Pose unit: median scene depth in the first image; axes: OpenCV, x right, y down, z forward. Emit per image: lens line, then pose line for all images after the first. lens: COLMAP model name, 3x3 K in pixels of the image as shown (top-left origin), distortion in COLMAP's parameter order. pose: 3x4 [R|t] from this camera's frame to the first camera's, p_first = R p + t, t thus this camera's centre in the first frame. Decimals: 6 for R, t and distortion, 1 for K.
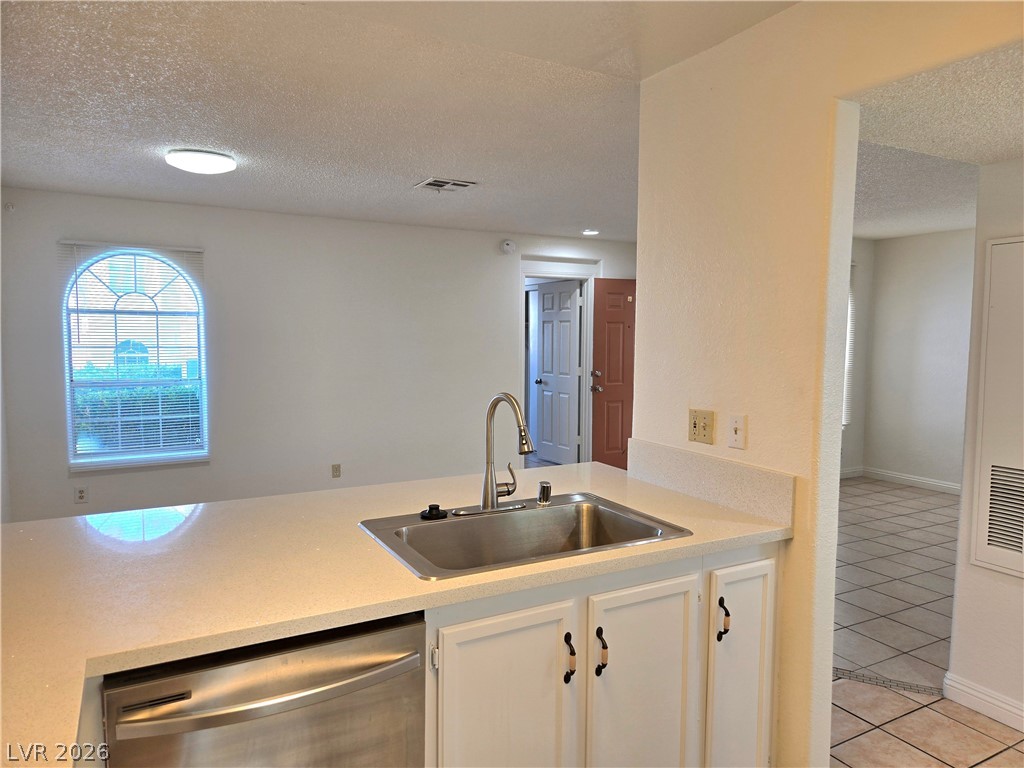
lens RADIAL K [[688.7, 0, 515.9], [0, 688.7, 382.4], [0, 0, 1]] dist [0.054490, -0.044690]
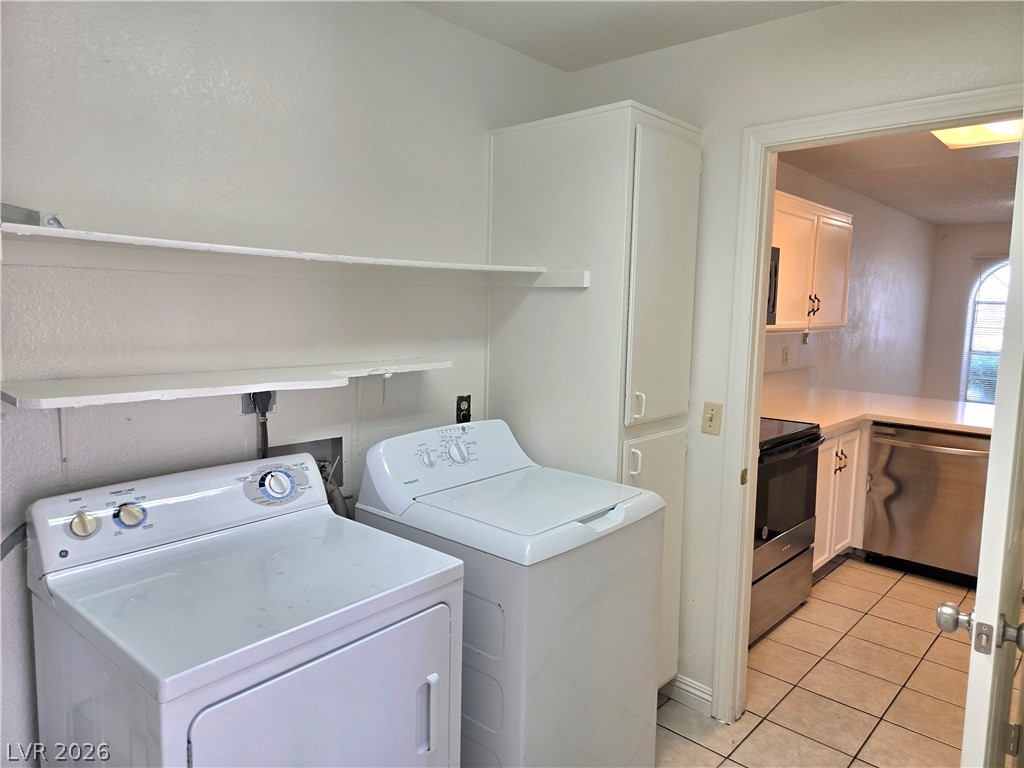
lens RADIAL K [[688.7, 0, 511.7], [0, 688.7, 383.8], [0, 0, 1]] dist [0.054490, -0.044690]
pose [[0.322942, 0.102101, -0.940895, 0.404240], [-0.083823, 0.993342, 0.079022, 0.028910], [0.942699, 0.053350, 0.329350, -0.359048]]
